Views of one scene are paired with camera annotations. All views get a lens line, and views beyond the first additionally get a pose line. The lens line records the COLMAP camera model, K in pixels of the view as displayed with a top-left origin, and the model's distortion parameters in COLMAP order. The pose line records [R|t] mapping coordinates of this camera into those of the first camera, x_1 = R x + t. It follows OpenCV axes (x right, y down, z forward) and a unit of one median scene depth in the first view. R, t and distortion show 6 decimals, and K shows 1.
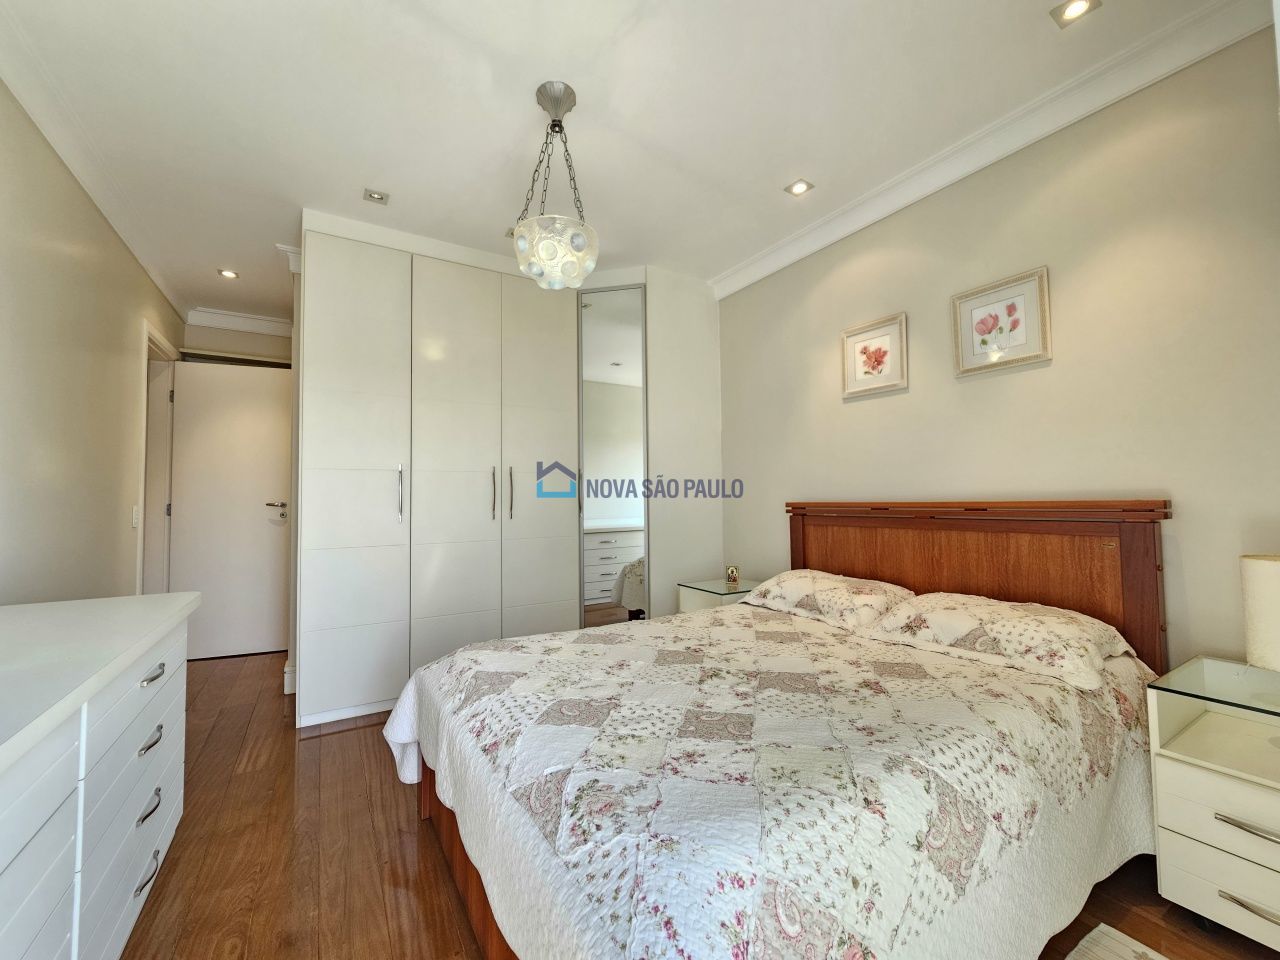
lens RADIAL K [[526.8, 0, 645.5], [0, 526.8, 479.0], [0, 0, 1]] dist [0.002365, 0.000532]
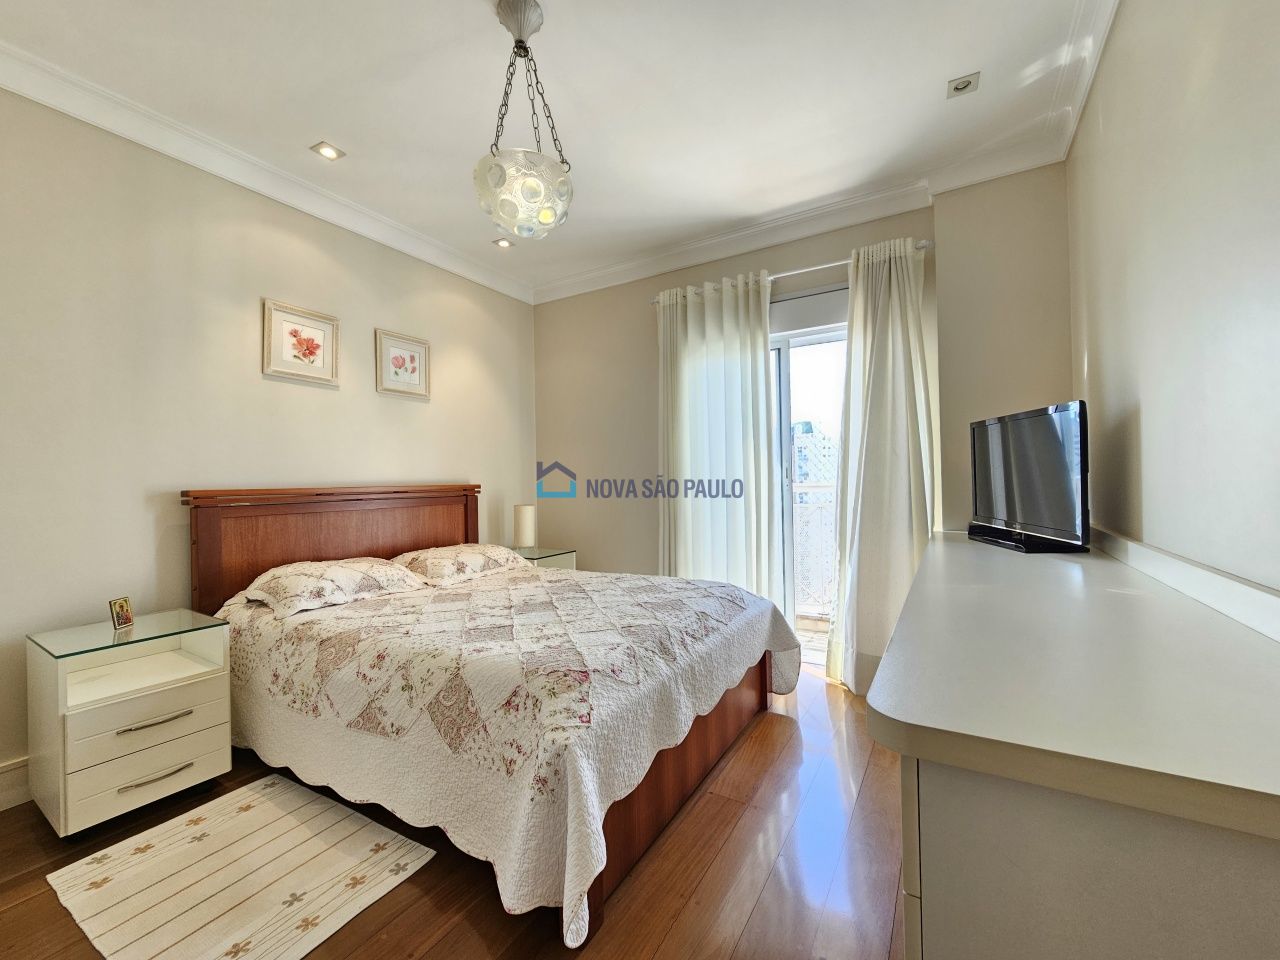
lens RADIAL K [[526.8, 0, 642.6], [0, 526.8, 478.1], [0, 0, 1]] dist [0.002365, 0.000532]
pose [[-0.468169, 0.024974, 0.883286, -0.769260], [-0.011022, 0.999358, -0.034098, 0.051941], [-0.883570, -0.025699, -0.467594, 0.912998]]
